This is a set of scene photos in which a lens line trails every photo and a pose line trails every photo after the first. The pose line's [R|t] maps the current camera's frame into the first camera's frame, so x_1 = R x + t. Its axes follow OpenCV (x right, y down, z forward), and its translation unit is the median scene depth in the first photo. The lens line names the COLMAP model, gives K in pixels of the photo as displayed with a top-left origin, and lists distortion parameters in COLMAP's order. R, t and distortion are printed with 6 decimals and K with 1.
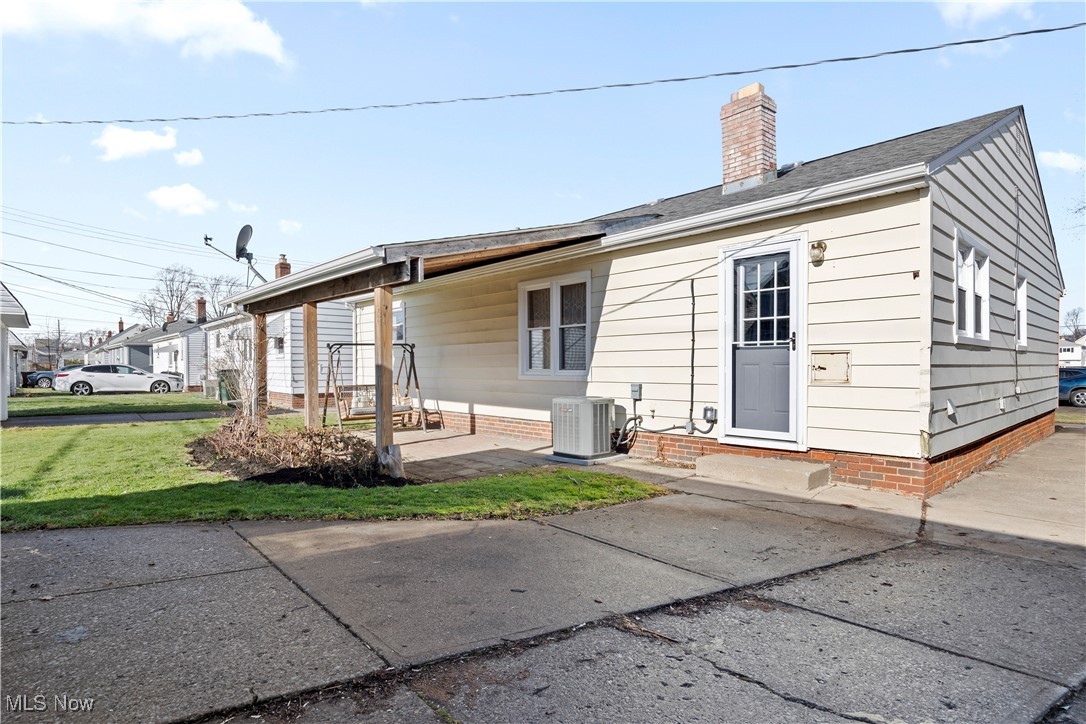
lens RADIAL K [[566.7, 0, 546.9], [0, 566.7, 370.3], [0, 0, 1]] dist [-0.012834, -0.000672]
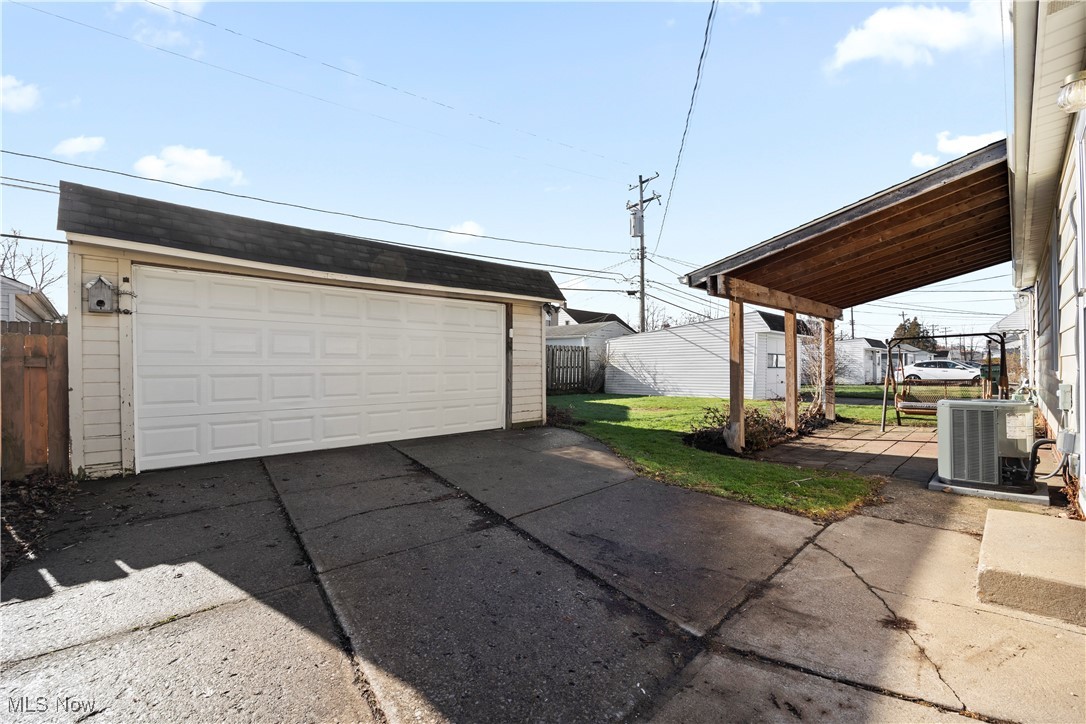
lens RADIAL K [[465.1, 0, 535.7], [0, 465.1, 362.0], [0, 0, 1]] dist [-0.020599, 0.001362]
pose [[0.035202, -0.010583, -0.999324, 0.587692], [0.001117, 0.999944, -0.010550, 0.004923], [0.999380, -0.000744, 0.035212, 0.411011]]
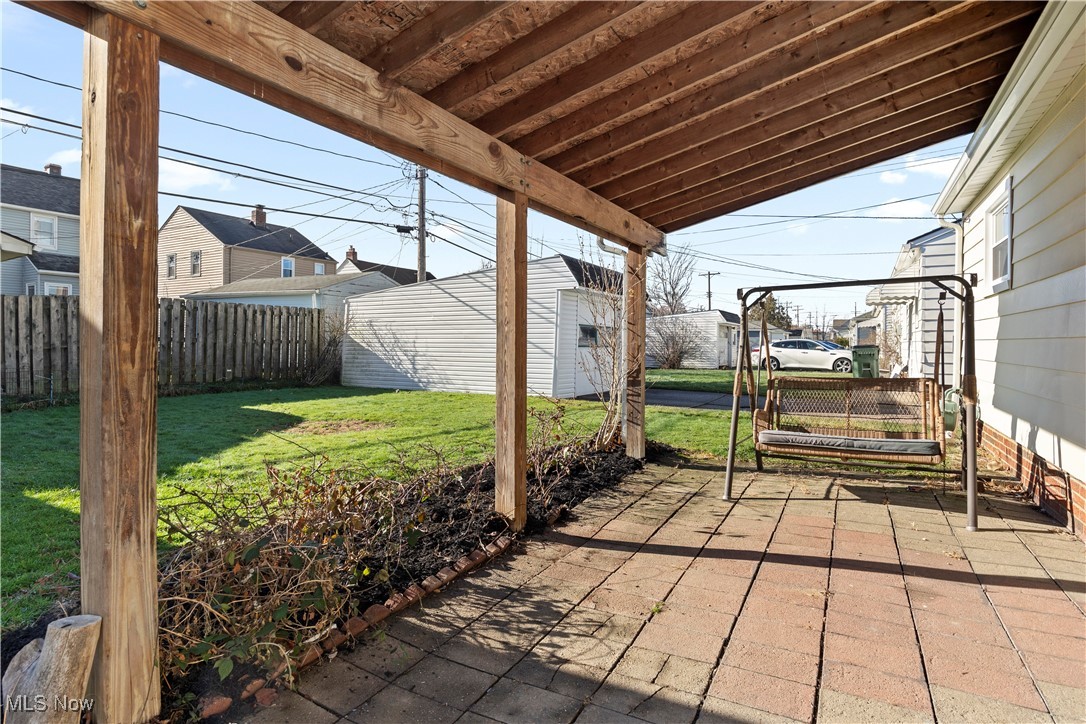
lens RADIAL K [[566.7, 0, 515.3], [0, 566.7, 343.3], [0, 0, 1]] dist [-0.012834, -0.000672]
pose [[0.299301, 0.003605, -0.954152, 0.032181], [-0.011103, 0.999938, 0.000295, 0.001932], [0.954094, 0.010506, 0.299323, 0.873284]]
